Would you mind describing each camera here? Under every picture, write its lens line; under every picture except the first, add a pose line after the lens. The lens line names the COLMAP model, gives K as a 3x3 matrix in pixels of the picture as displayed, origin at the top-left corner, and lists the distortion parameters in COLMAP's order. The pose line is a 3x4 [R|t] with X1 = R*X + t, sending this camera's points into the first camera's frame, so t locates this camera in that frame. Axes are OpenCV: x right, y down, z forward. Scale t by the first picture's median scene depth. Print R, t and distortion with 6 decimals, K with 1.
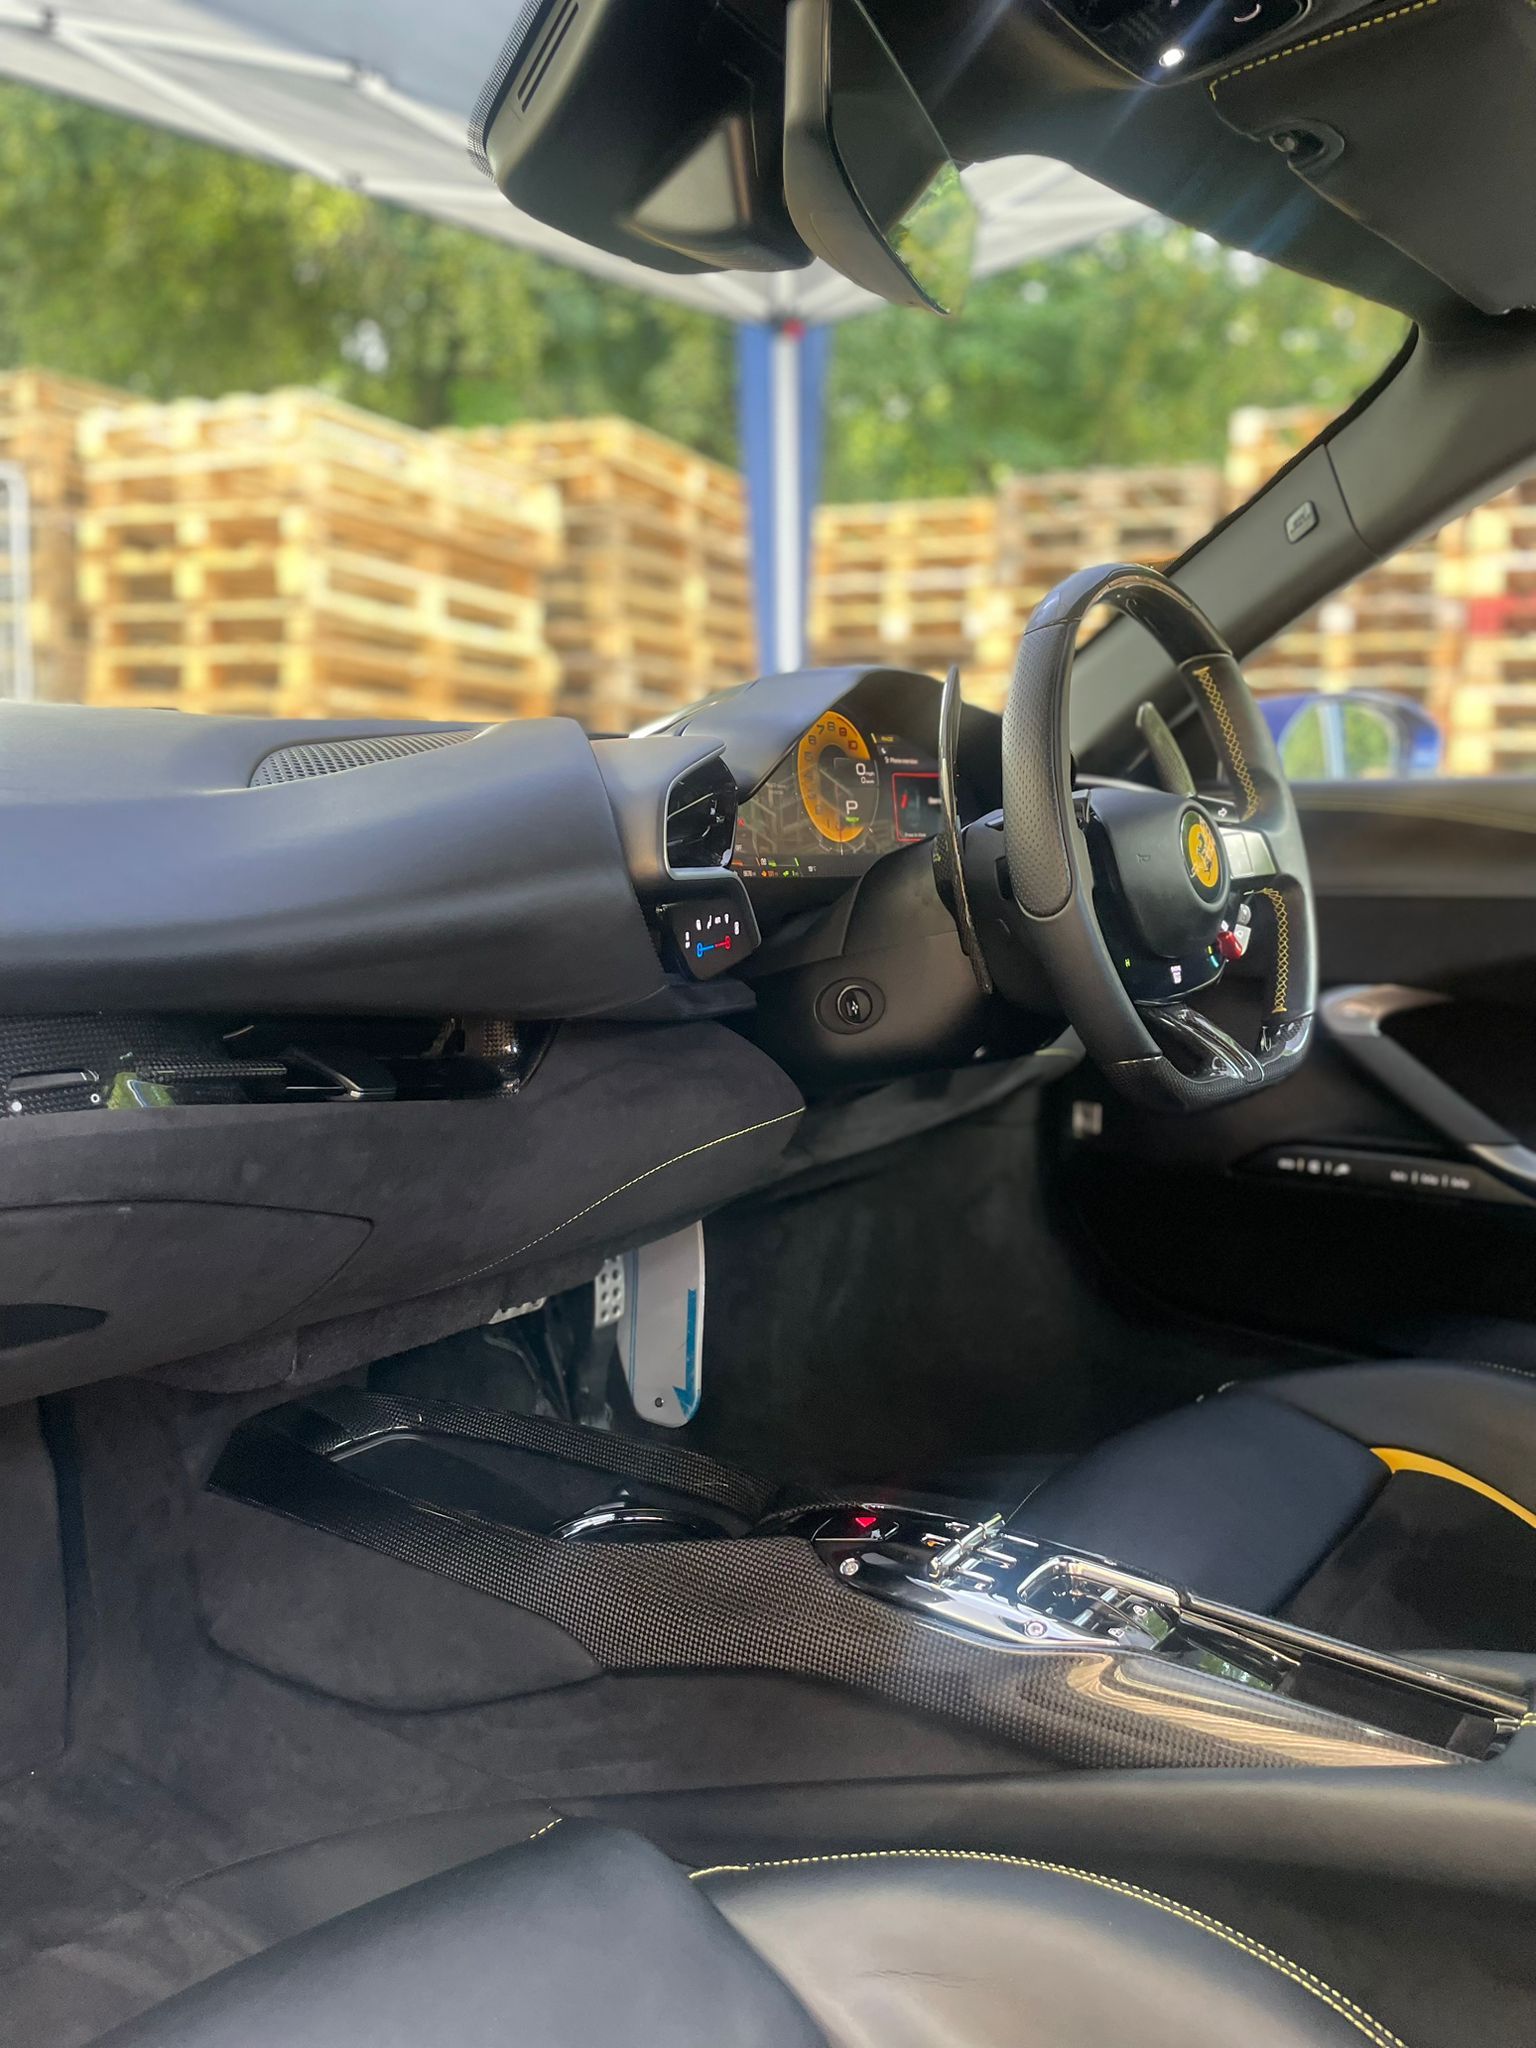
lens RADIAL K [[1528.2, 0, 768.0], [0, 1528.2, 1024.0], [0, 0, 1]] dist [0.026210, 0.003548]
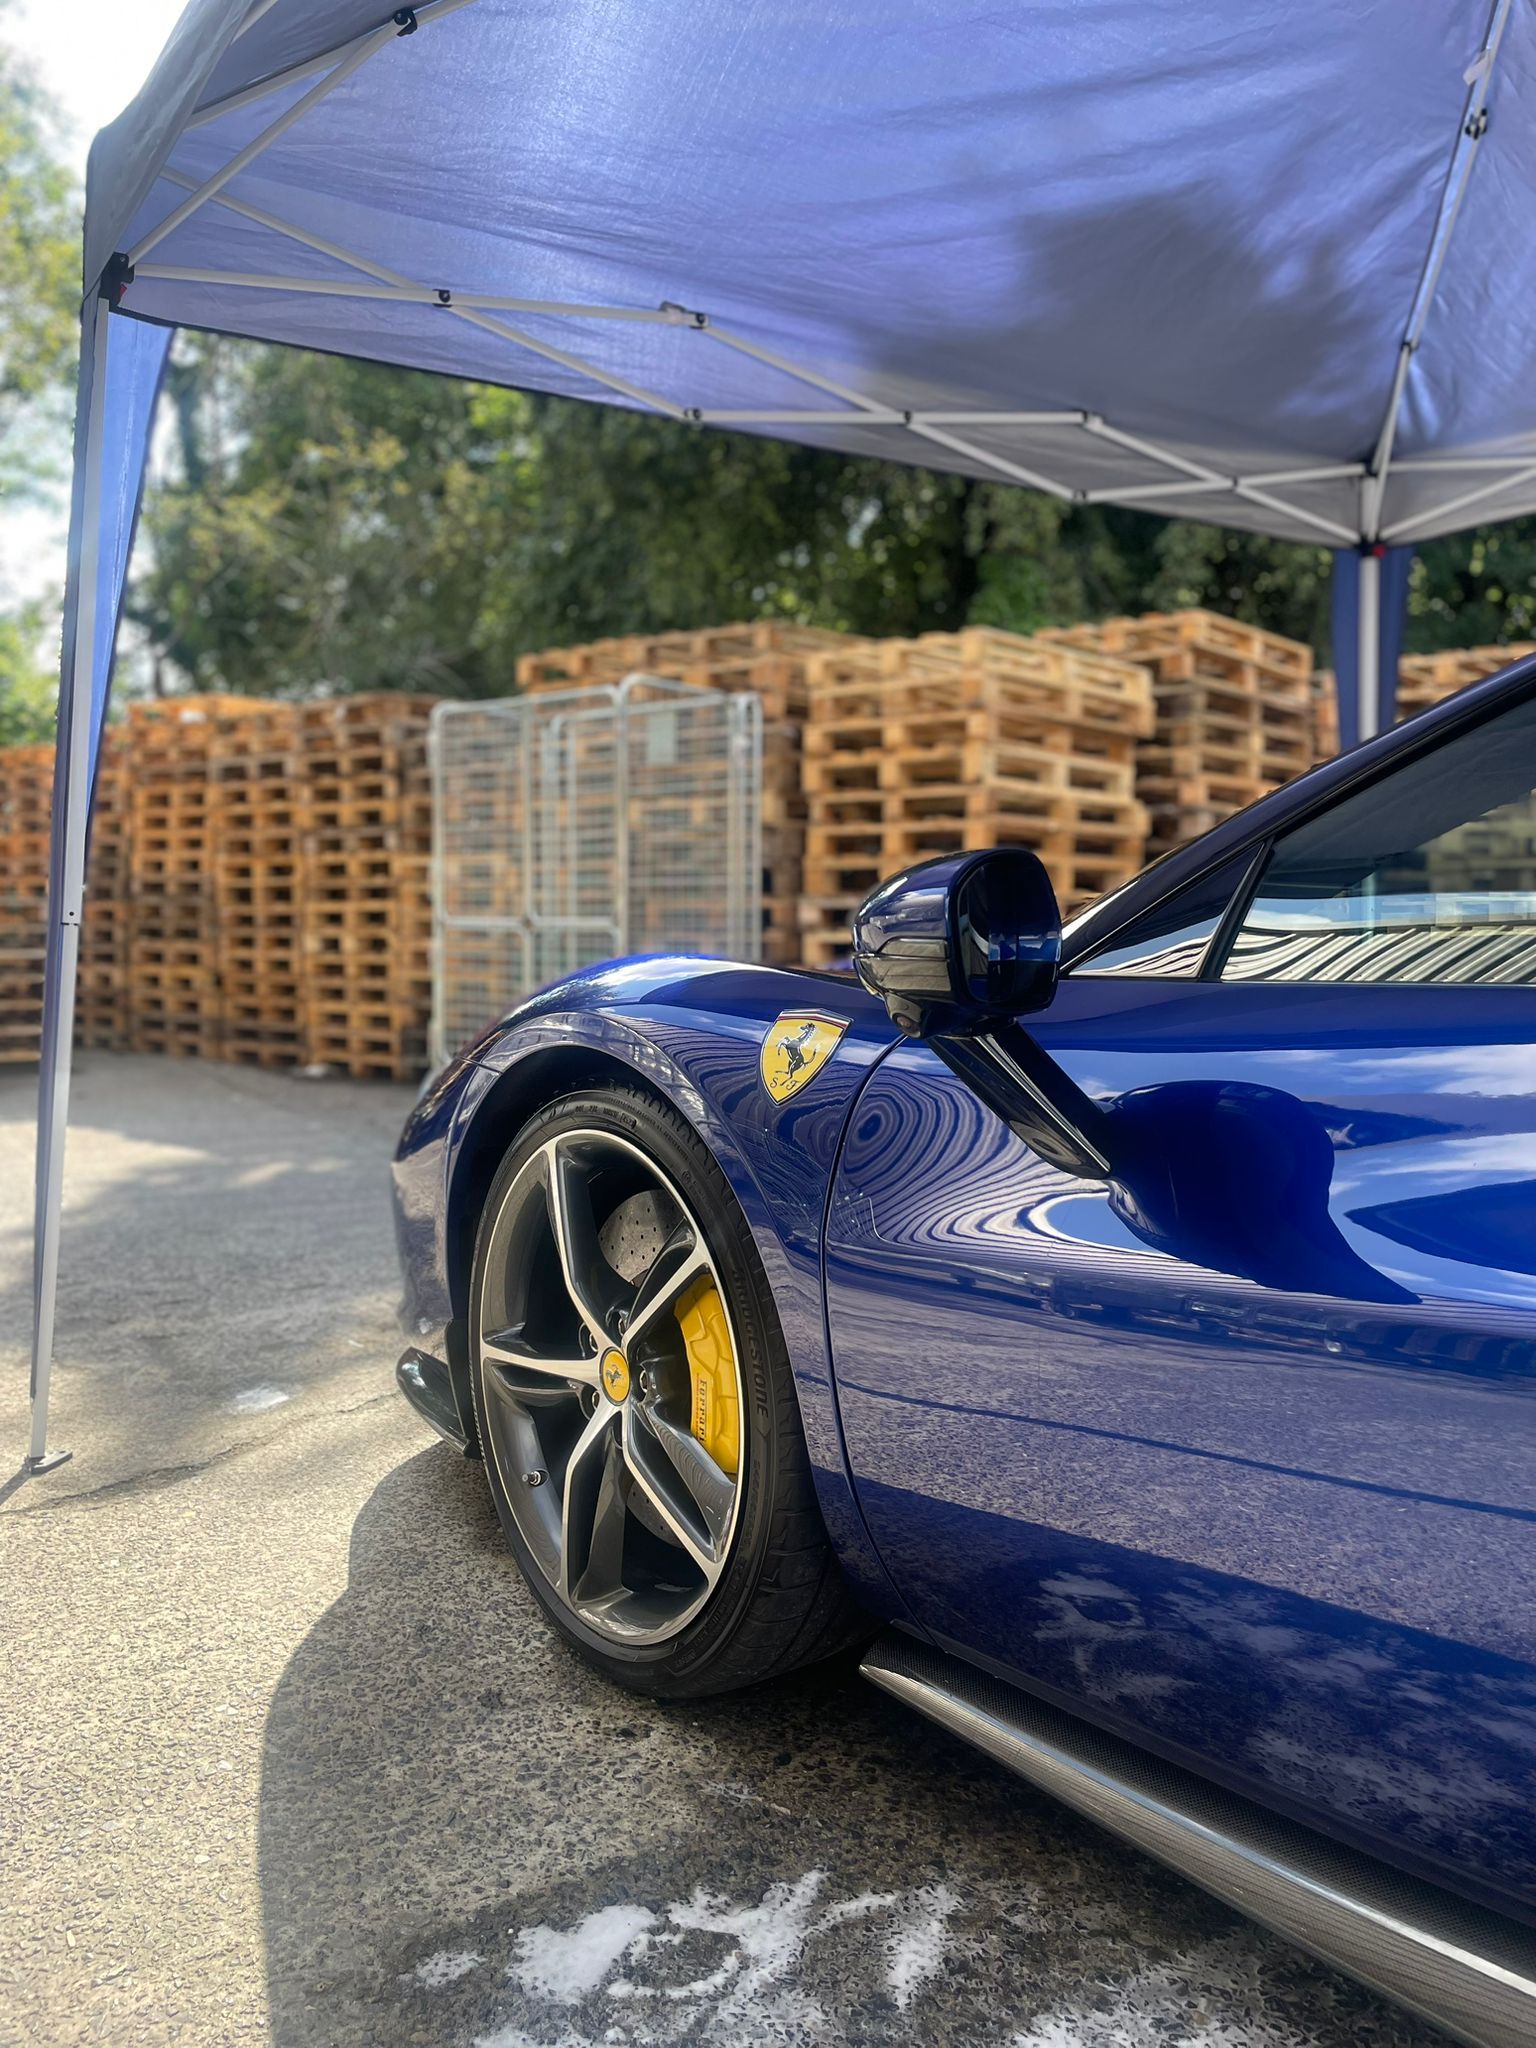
lens RADIAL K [[1528.2, 0, 768.0], [0, 1528.2, 1024.0], [0, 0, 1]] dist [0.026210, 0.003548]
pose [[0.968512, -0.006687, -0.248879, -0.143514], [-0.007154, 0.998479, -0.054665, -0.002452], [0.248866, 0.054724, 0.966991, -0.252730]]
